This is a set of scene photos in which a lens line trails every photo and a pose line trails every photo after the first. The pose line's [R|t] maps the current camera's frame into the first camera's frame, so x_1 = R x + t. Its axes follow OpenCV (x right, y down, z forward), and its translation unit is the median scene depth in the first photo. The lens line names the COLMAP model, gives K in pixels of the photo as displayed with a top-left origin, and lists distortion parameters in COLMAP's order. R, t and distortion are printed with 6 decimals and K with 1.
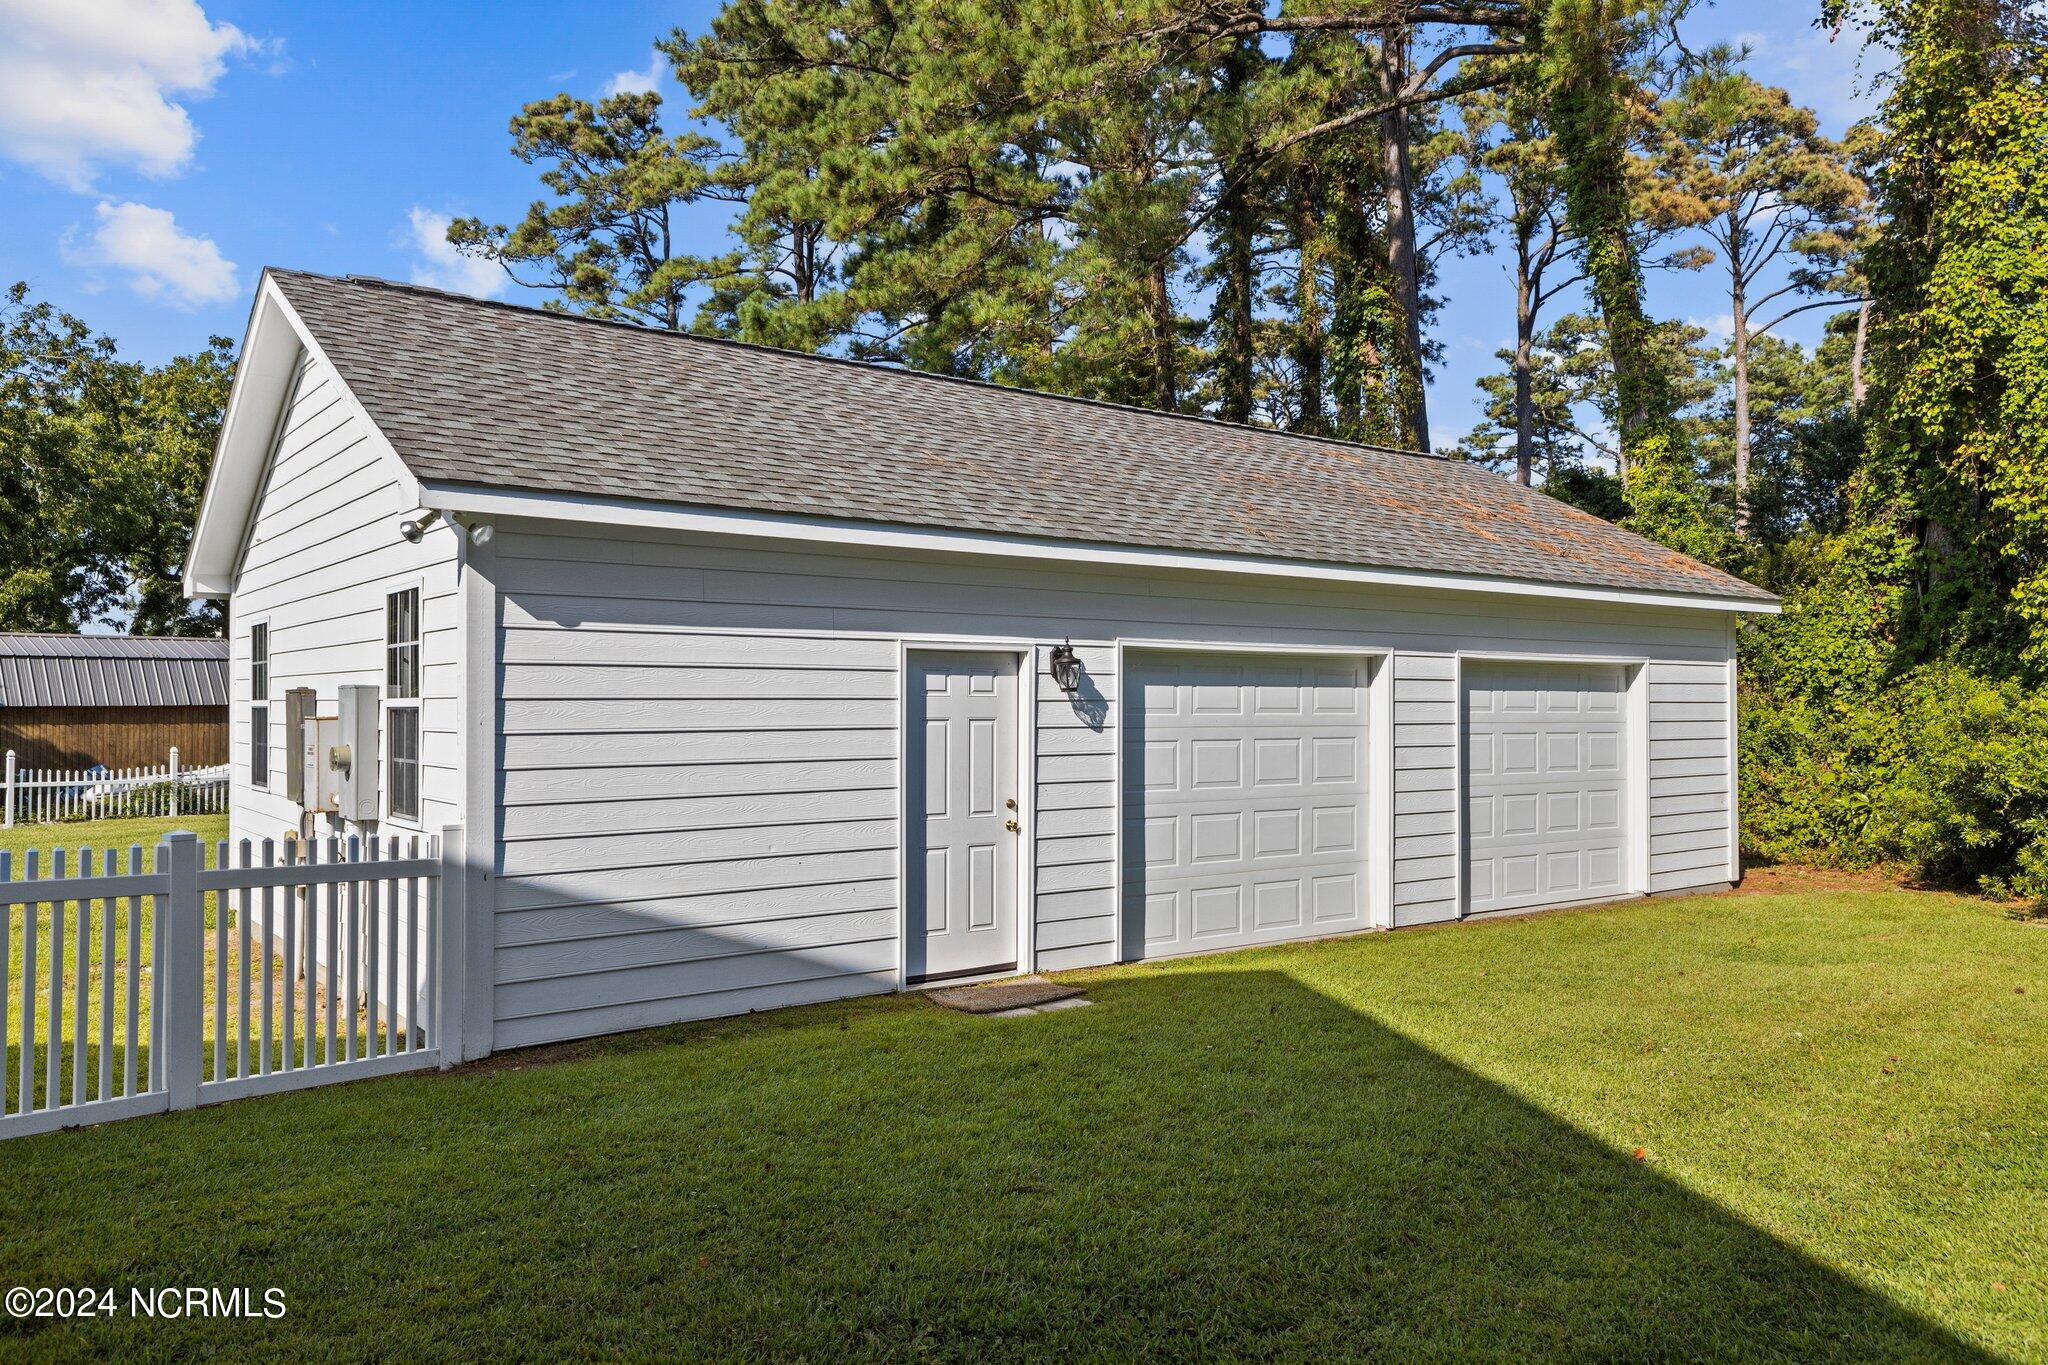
lens RADIAL K [[1406.8, 0, 1024.0], [0, 1406.8, 682.5], [0, 0, 1]] dist [0.003691, 0.001779]
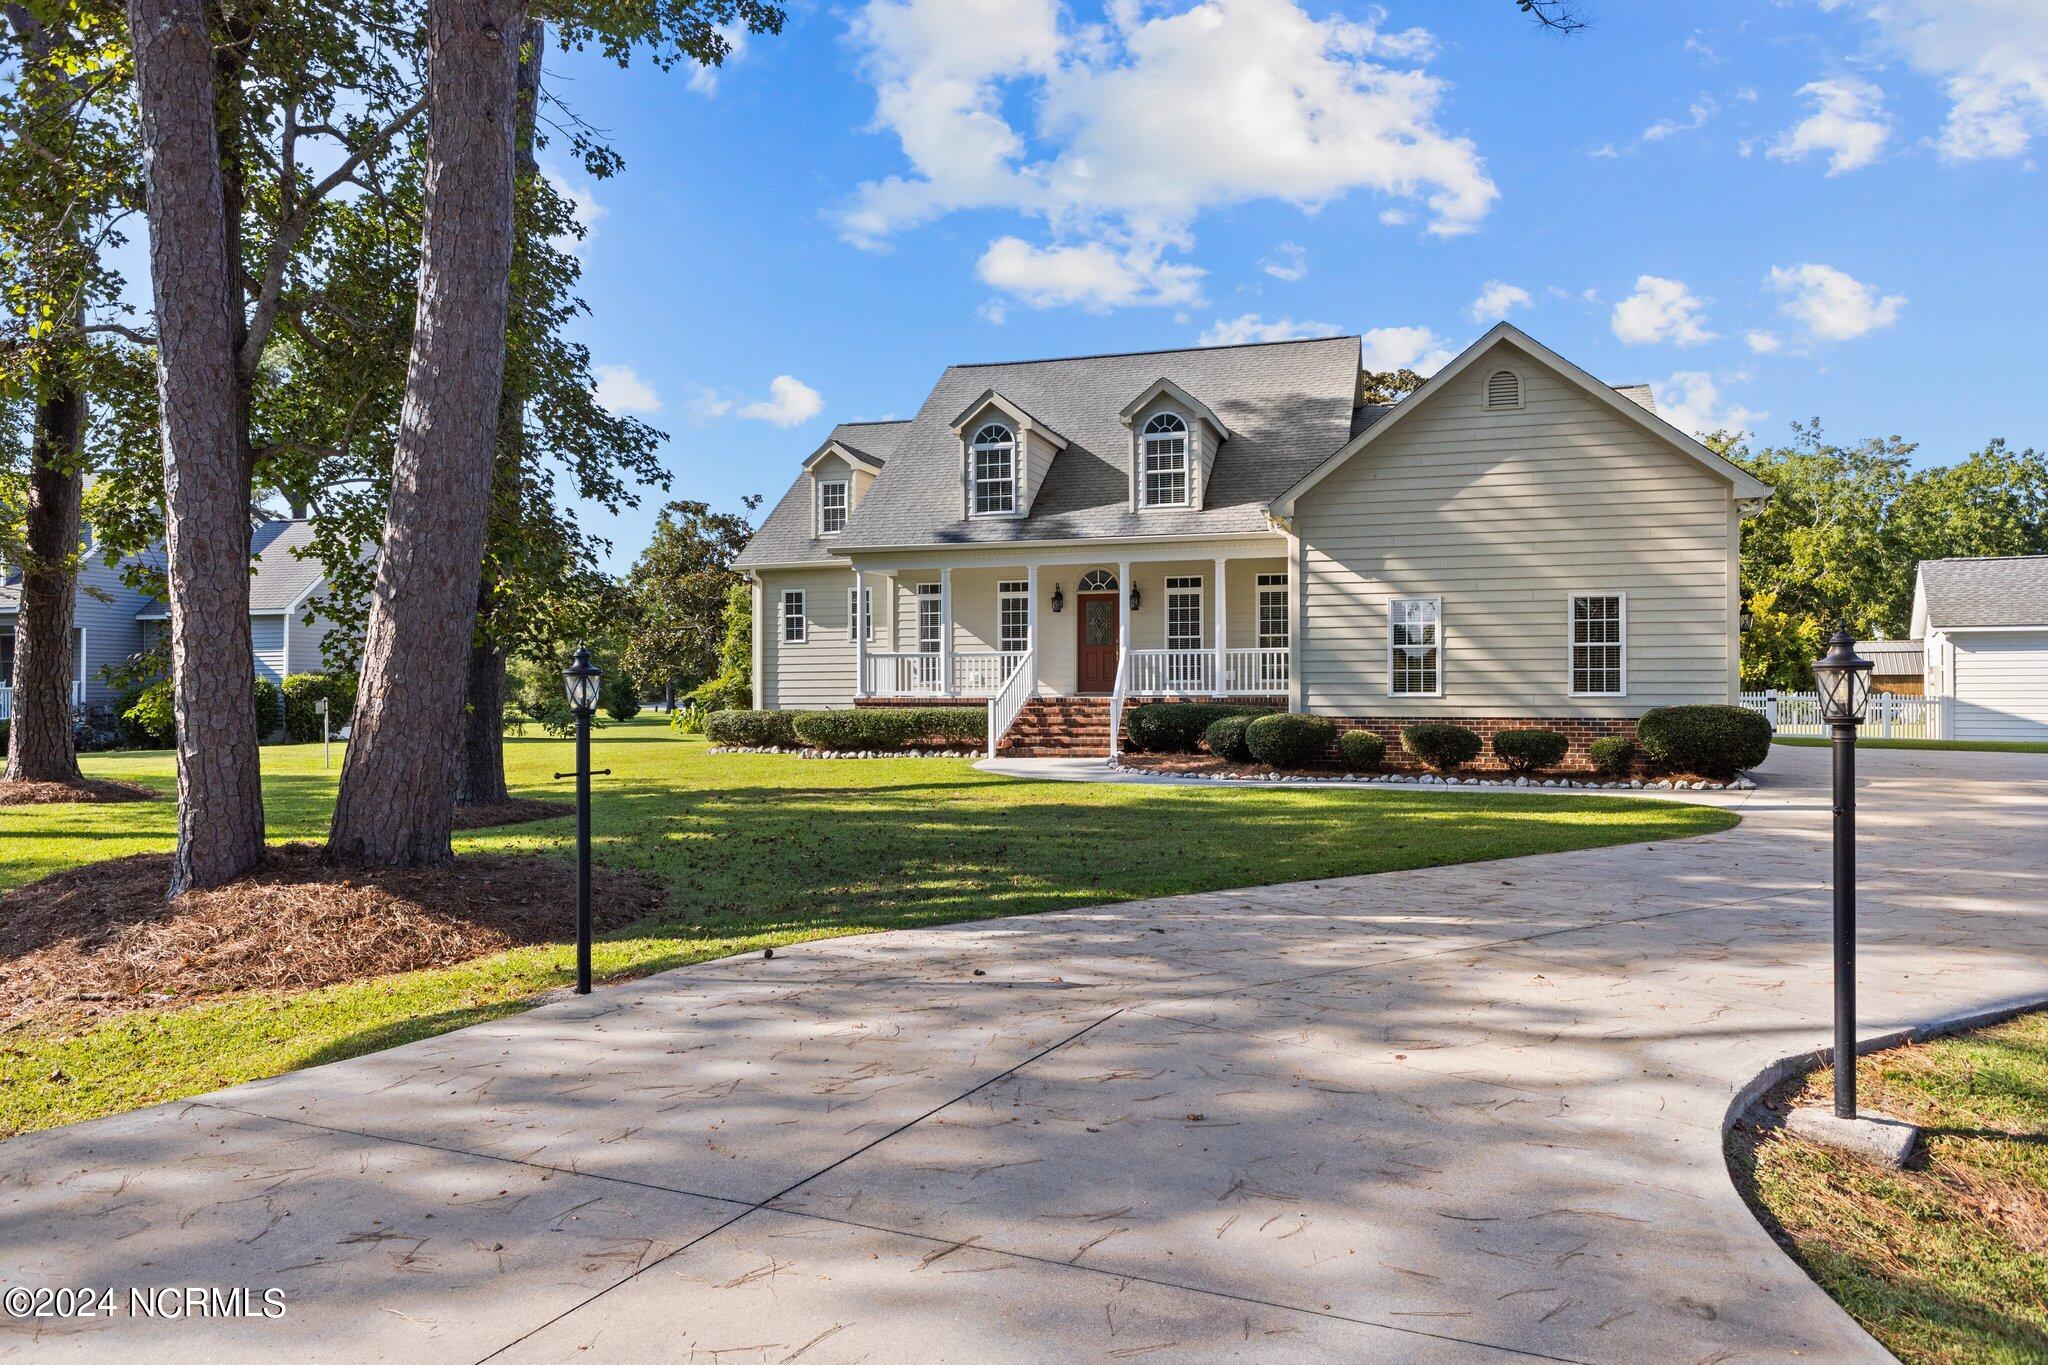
lens RADIAL K [[1405.0, 0, 997.4], [0, 1405.0, 675.1], [0, 0, 1]] dist [0.010179, -0.001799]
pose [[0.377698, -0.004880, -0.925916, 0.606369], [0.014663, 0.999892, 0.000711, -0.003926], [0.925813, -0.013845, 0.377728, -0.817922]]
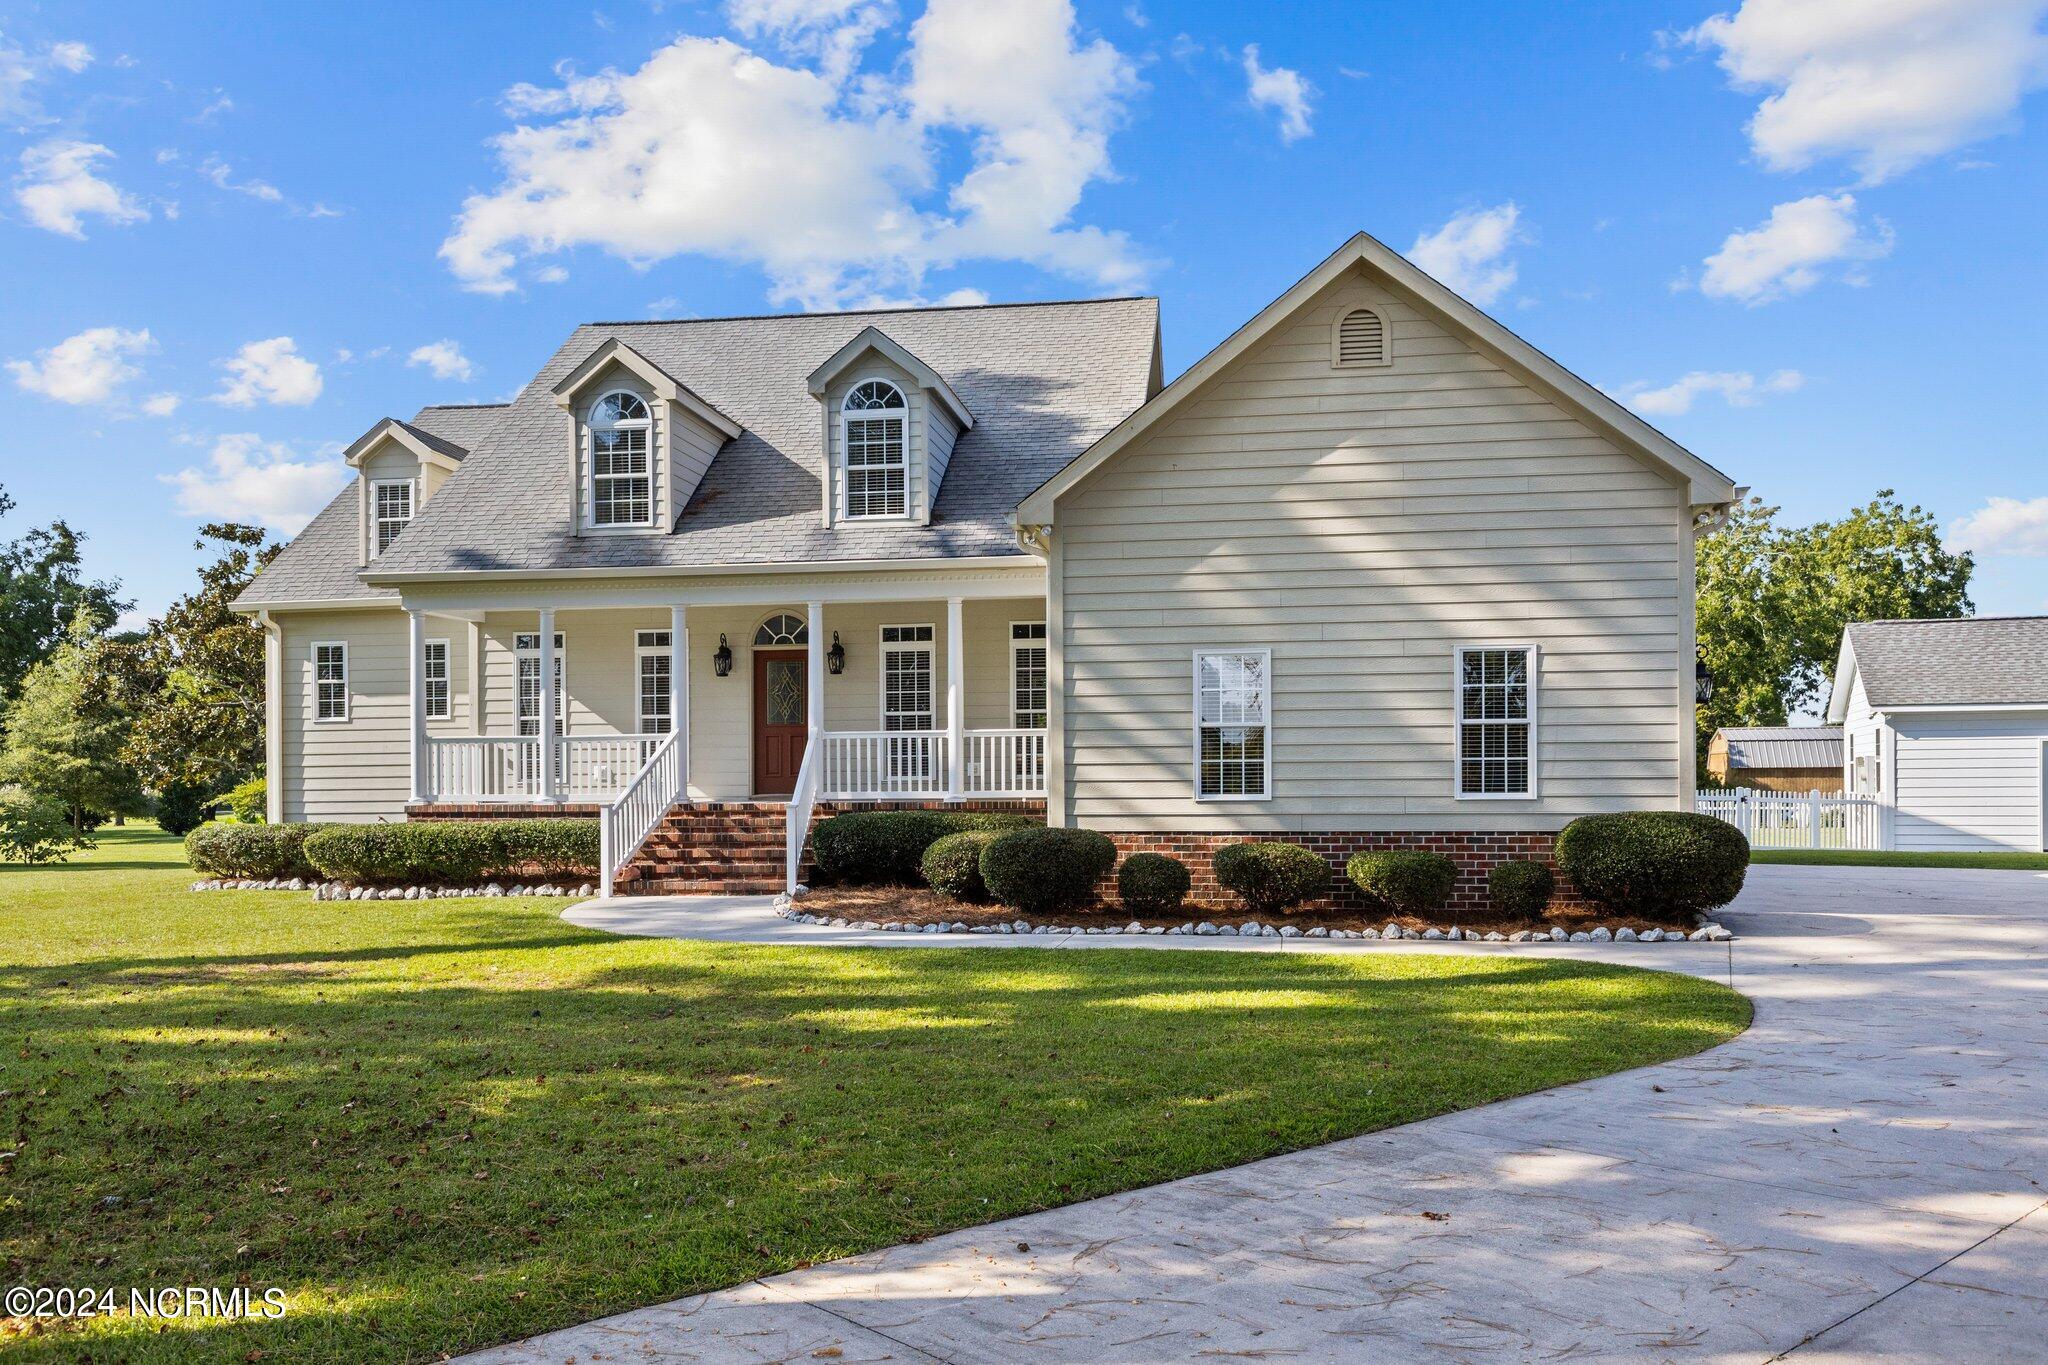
lens RADIAL K [[1660.8, 0, 1022.2], [0, 1660.8, 786.5], [0, 0, 1]] dist [0.004882, 0.002765]
pose [[0.523112, 0.002424, -0.852261, 0.467929], [0.016383, 0.999783, 0.012900, -0.002462], [0.852107, -0.020711, 0.522958, -0.707582]]
